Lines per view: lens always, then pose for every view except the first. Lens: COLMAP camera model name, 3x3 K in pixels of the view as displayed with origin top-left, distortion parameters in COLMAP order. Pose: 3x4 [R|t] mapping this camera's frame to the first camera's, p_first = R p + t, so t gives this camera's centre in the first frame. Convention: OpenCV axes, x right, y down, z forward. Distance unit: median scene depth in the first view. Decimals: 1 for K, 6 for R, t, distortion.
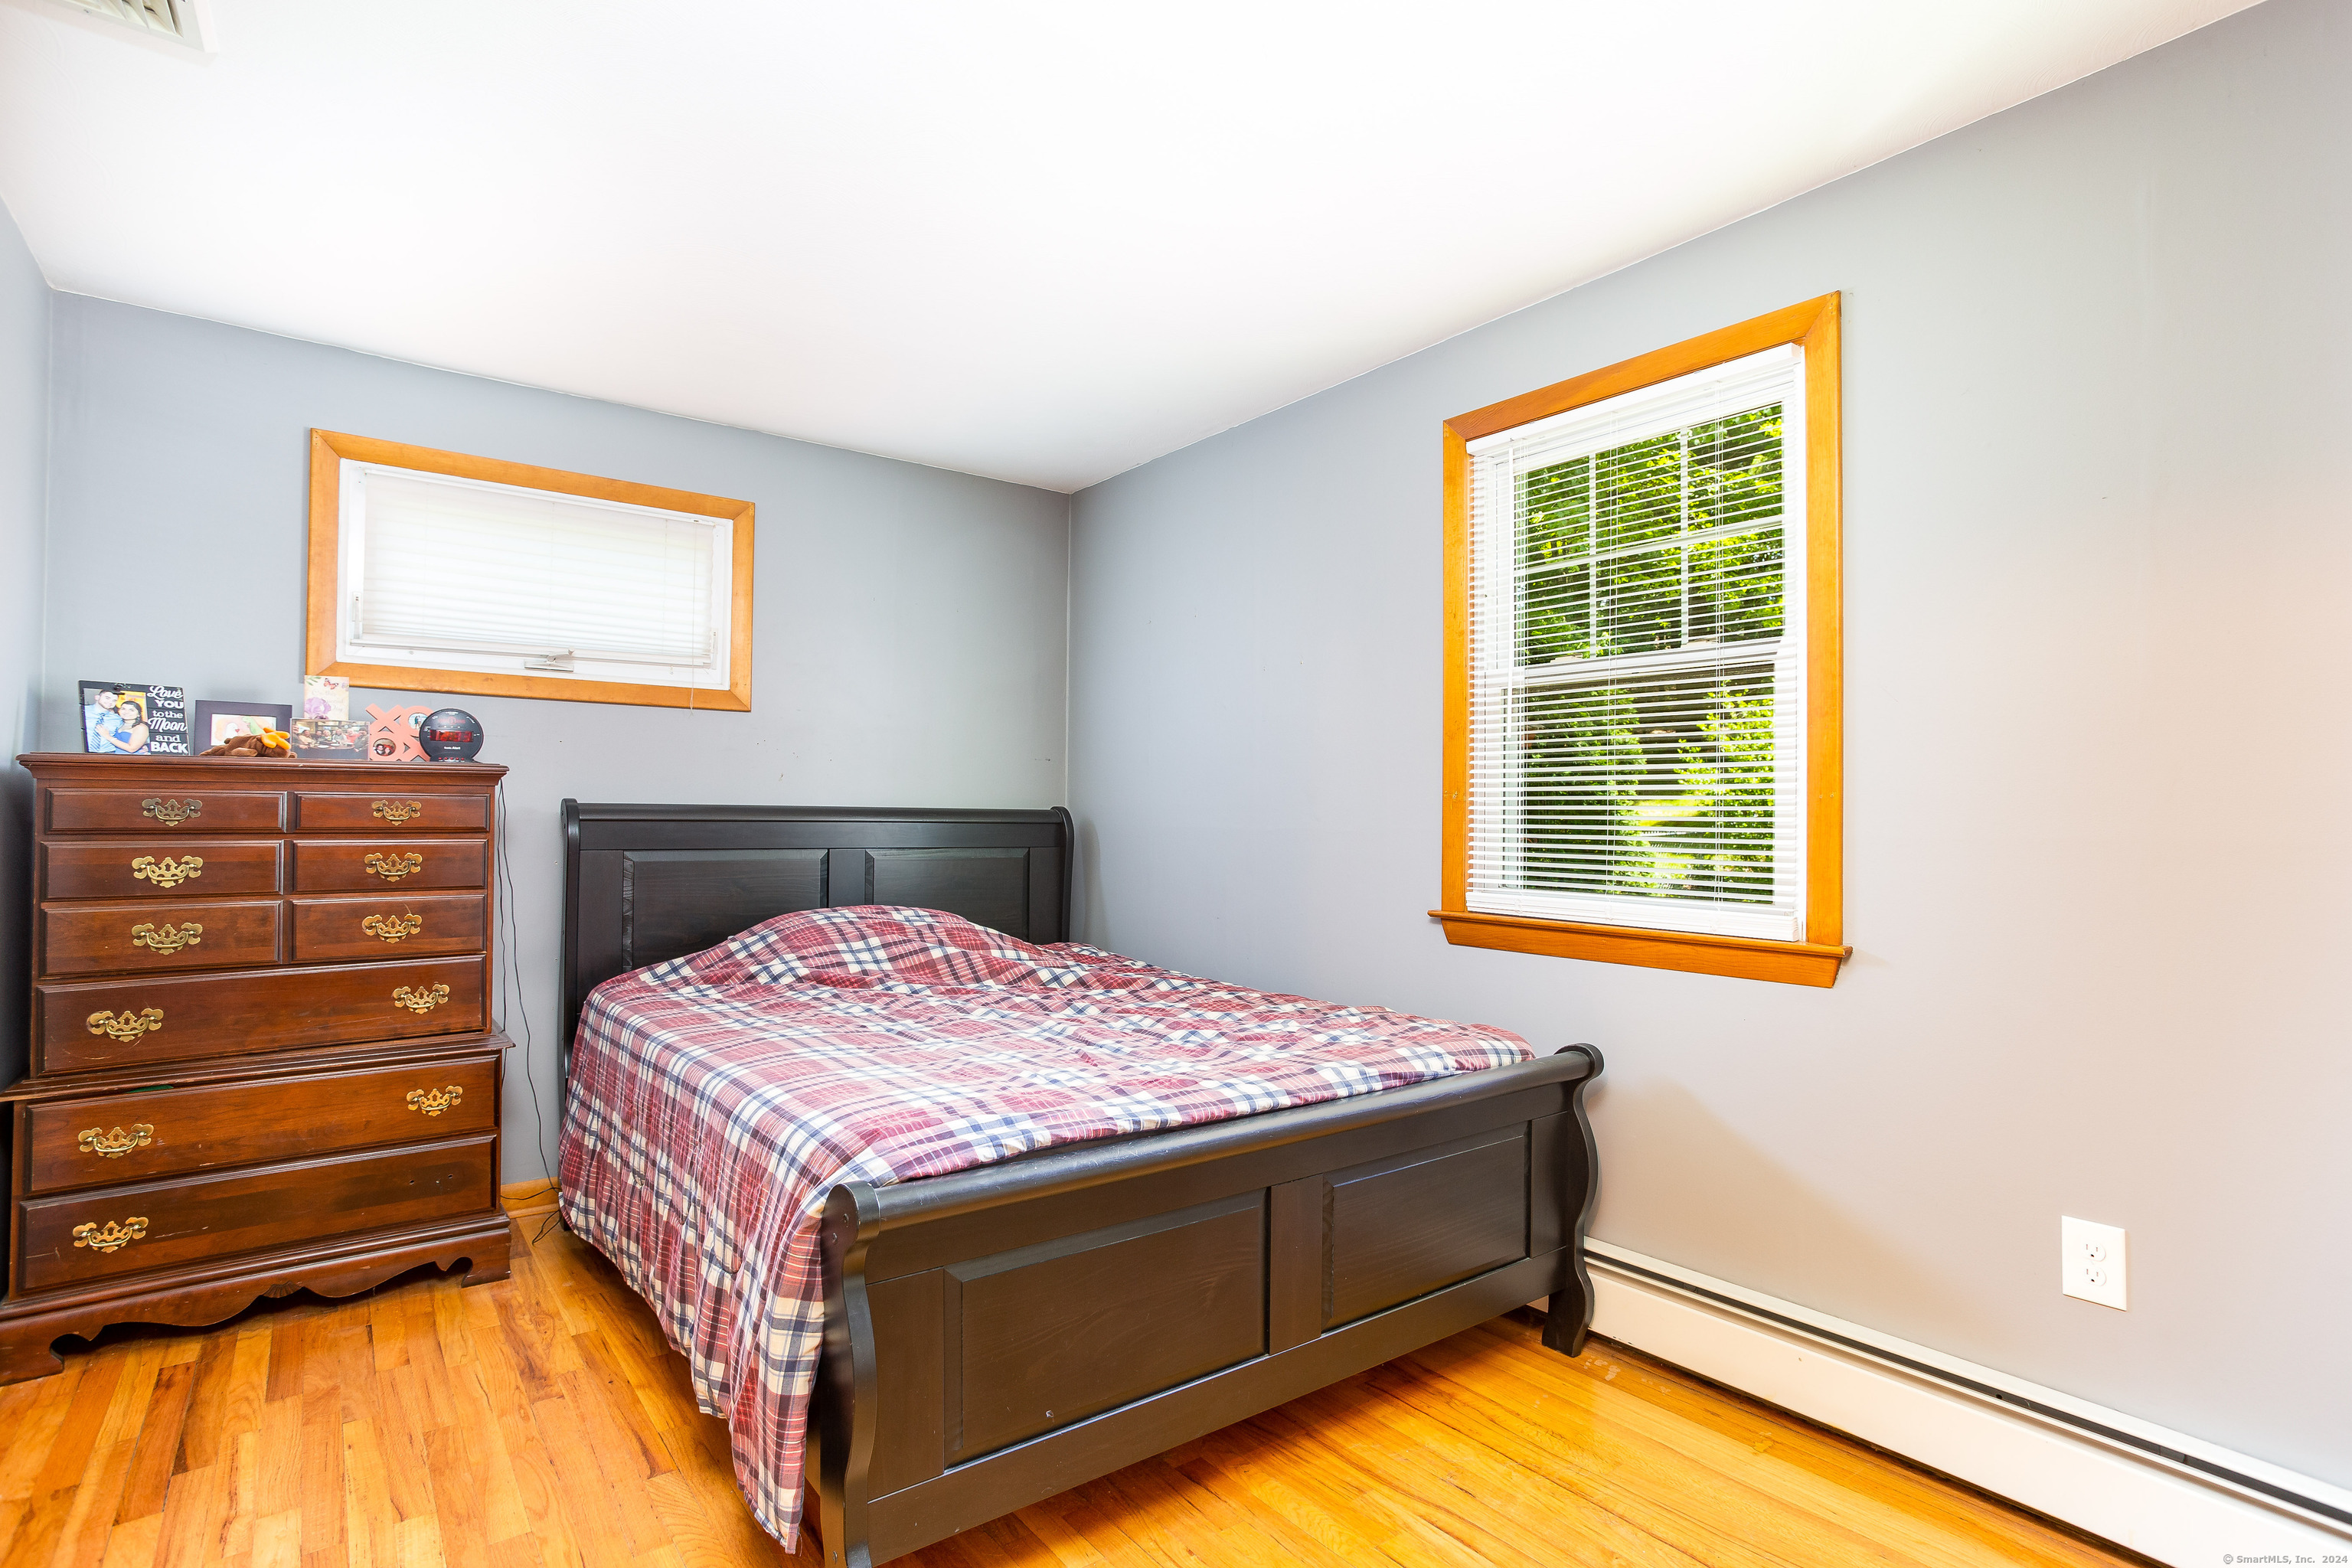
lens RADIAL K [[1157.1, 0, 1176.0], [0, 1157.1, 784.0], [0, 0, 1]] dist [-0.033377, 0.001066]
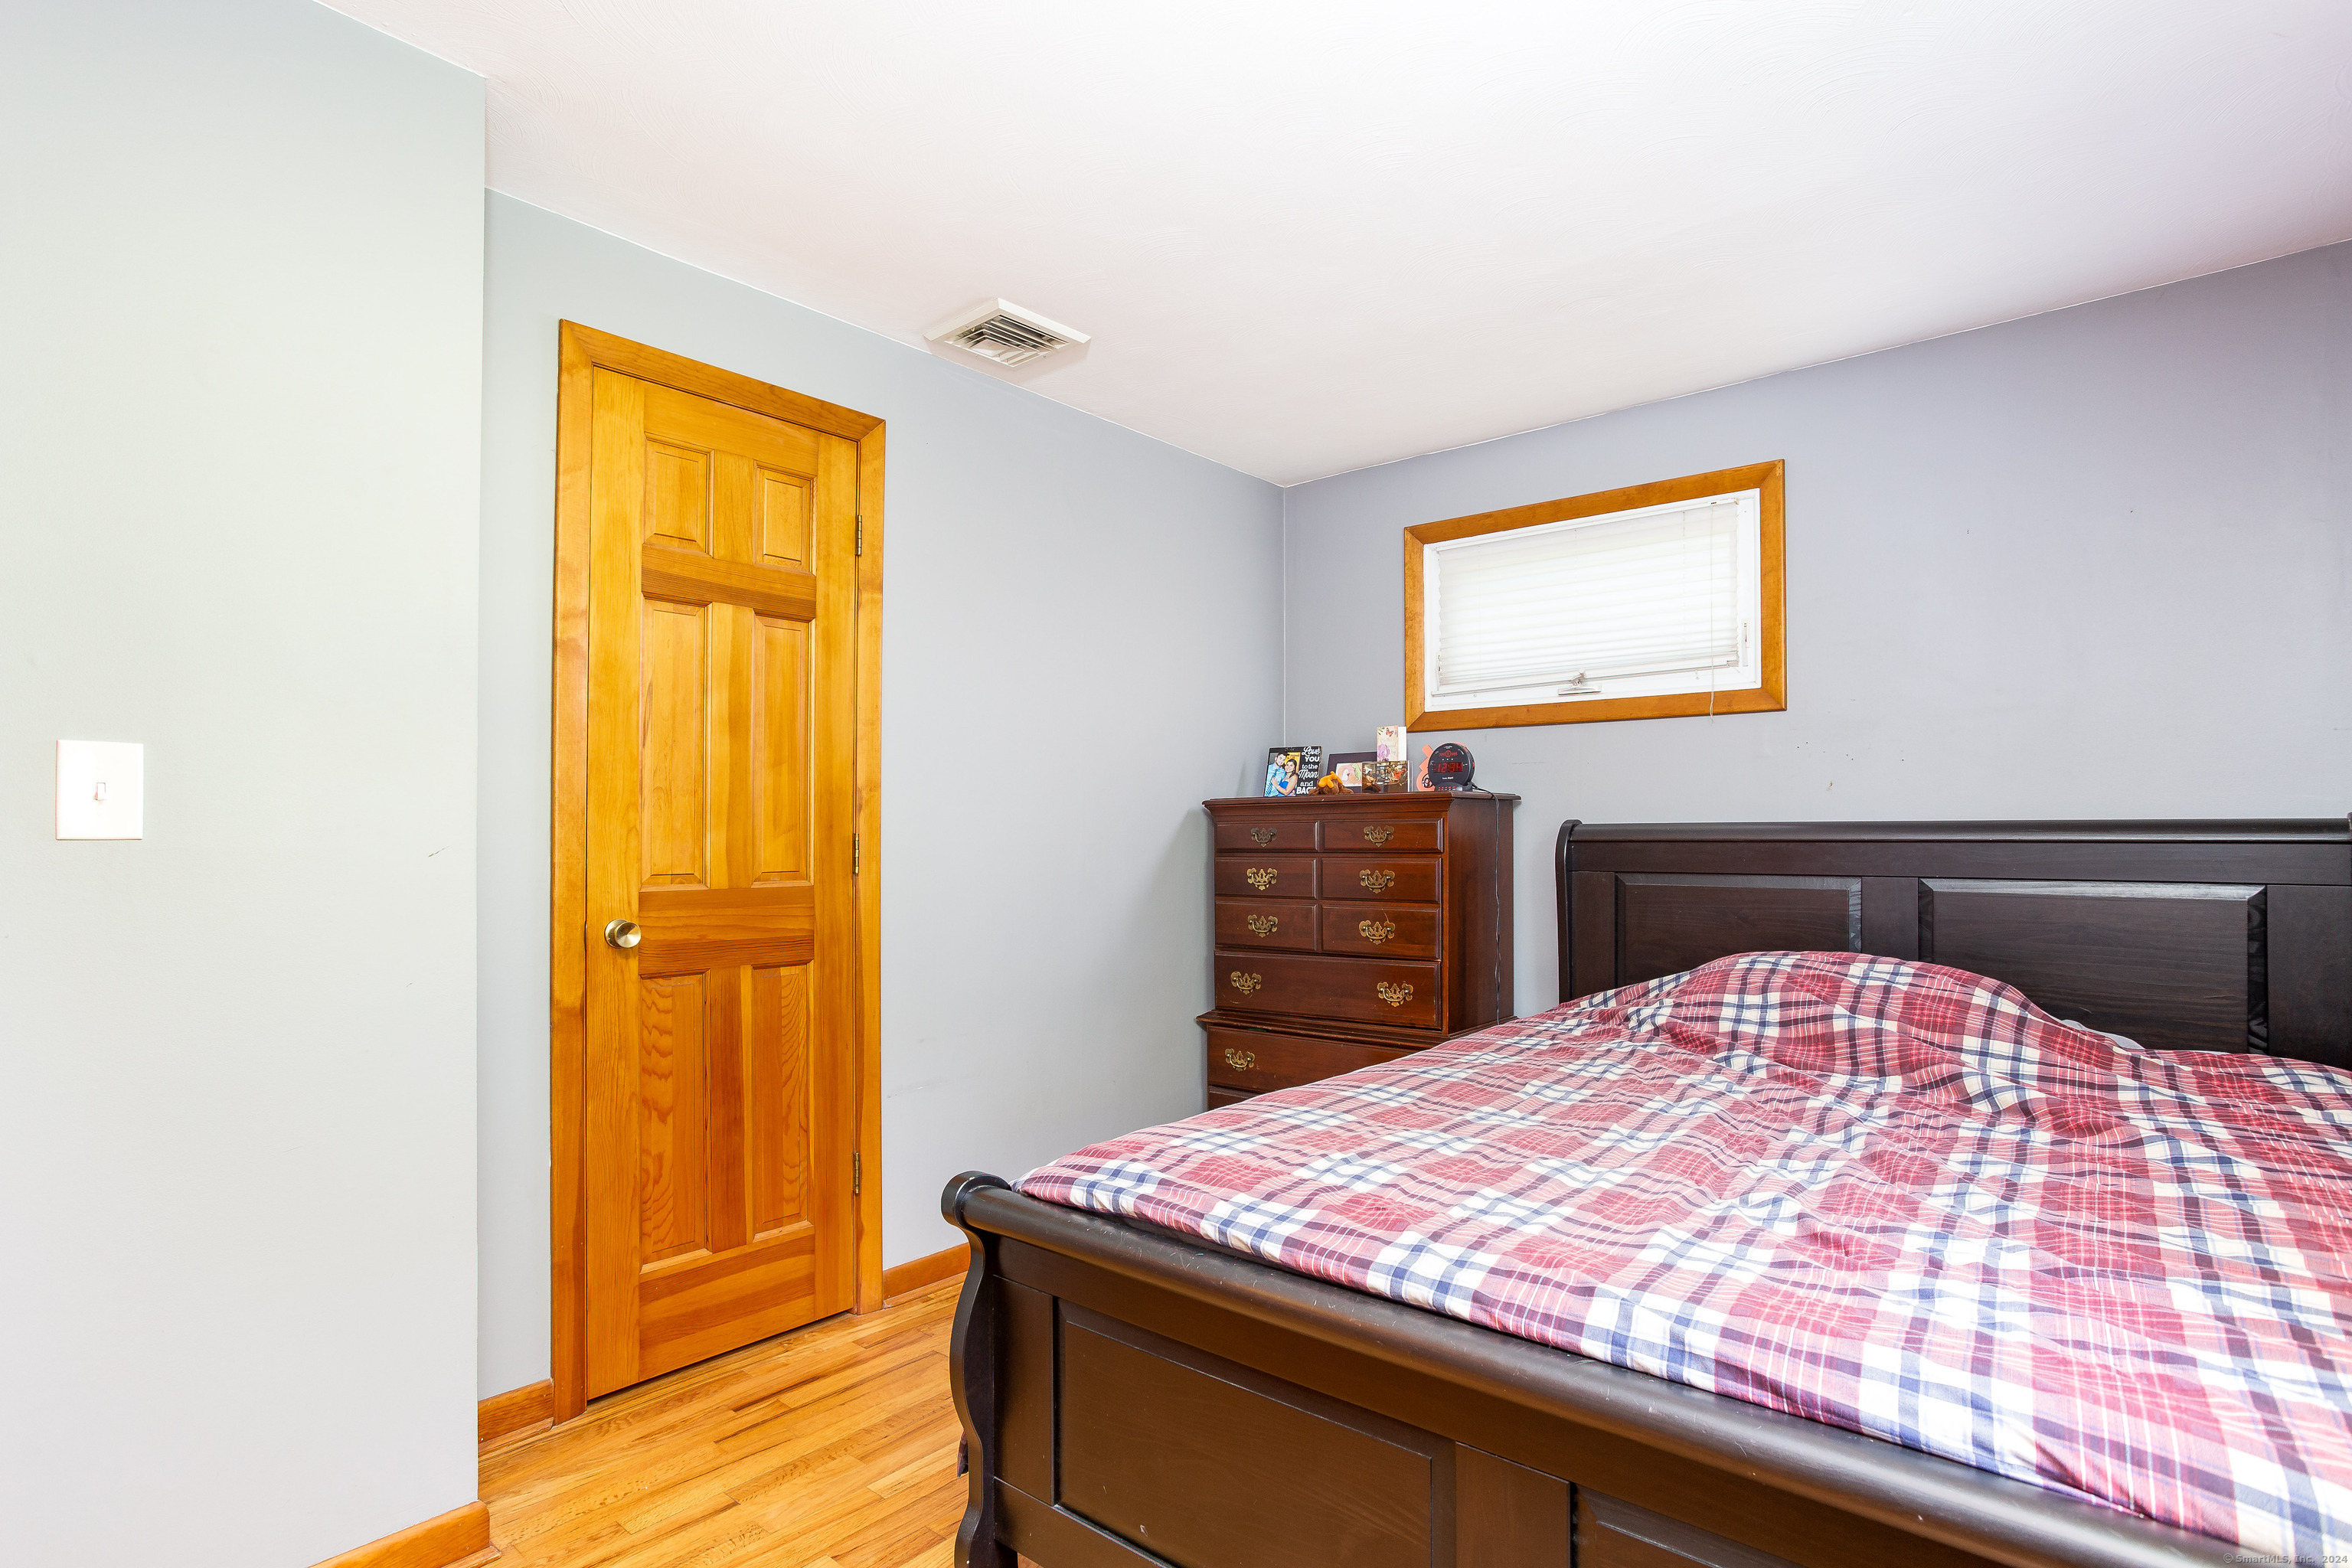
lens RADIAL K [[1148.1, 0, 1162.5], [0, 1148.1, 807.2], [0, 0, 1]] dist [-0.021846, 0.000234]
pose [[0.236172, -0.033713, -0.971126, 0.430174], [0.032295, 0.999118, -0.026831, 0.020250], [0.971175, -0.025026, 0.237052, 0.489598]]
